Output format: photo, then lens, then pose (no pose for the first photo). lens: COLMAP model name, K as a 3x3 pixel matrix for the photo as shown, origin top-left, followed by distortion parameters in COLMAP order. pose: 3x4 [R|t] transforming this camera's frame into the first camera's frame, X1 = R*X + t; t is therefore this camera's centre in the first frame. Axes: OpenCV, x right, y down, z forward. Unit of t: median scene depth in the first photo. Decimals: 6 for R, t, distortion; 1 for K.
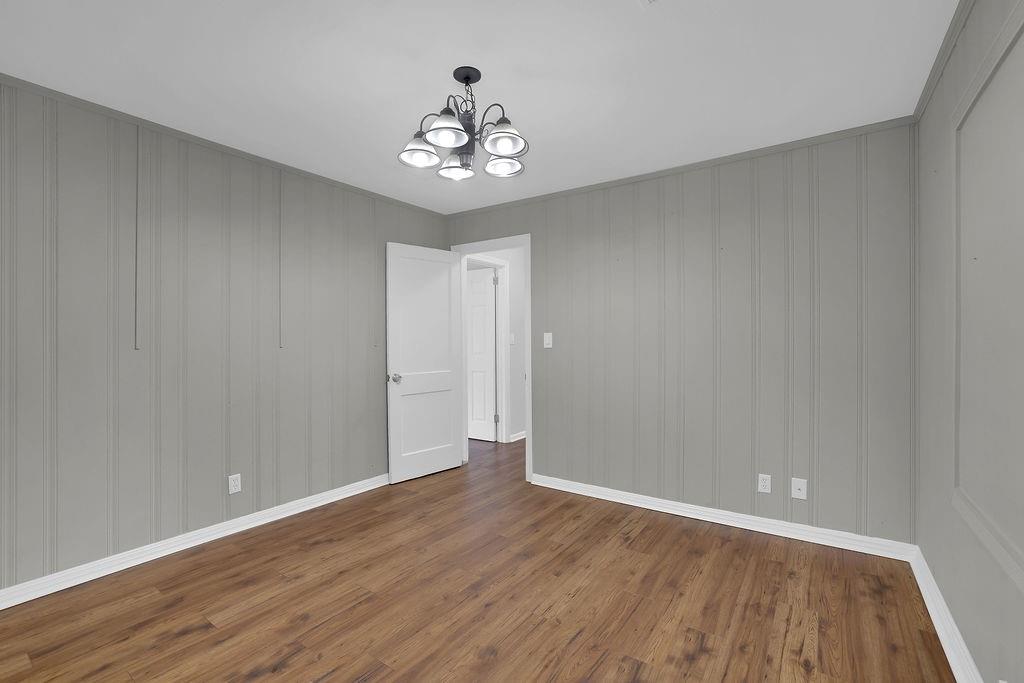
lens RADIAL K [[473.0, 0, 511.9], [0, 473.0, 332.0], [0, 0, 1]] dist [0.001149, 0.000189]
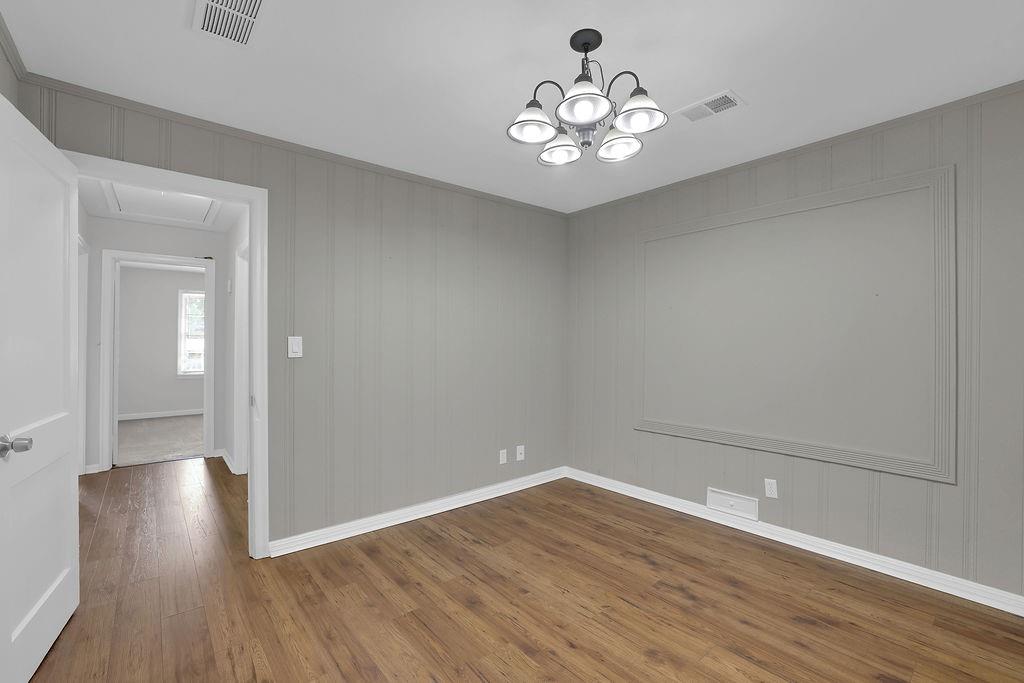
lens RADIAL K [[450.3, 0, 510.1], [0, 450.3, 342.0], [0, 0, 1]] dist [-0.057518, 0.022559]
pose [[0.228112, 0.008512, 0.973598, -0.746503], [-0.022802, 0.999734, -0.003398, 0.005729], [-0.973368, -0.021425, 0.228246, 0.781347]]
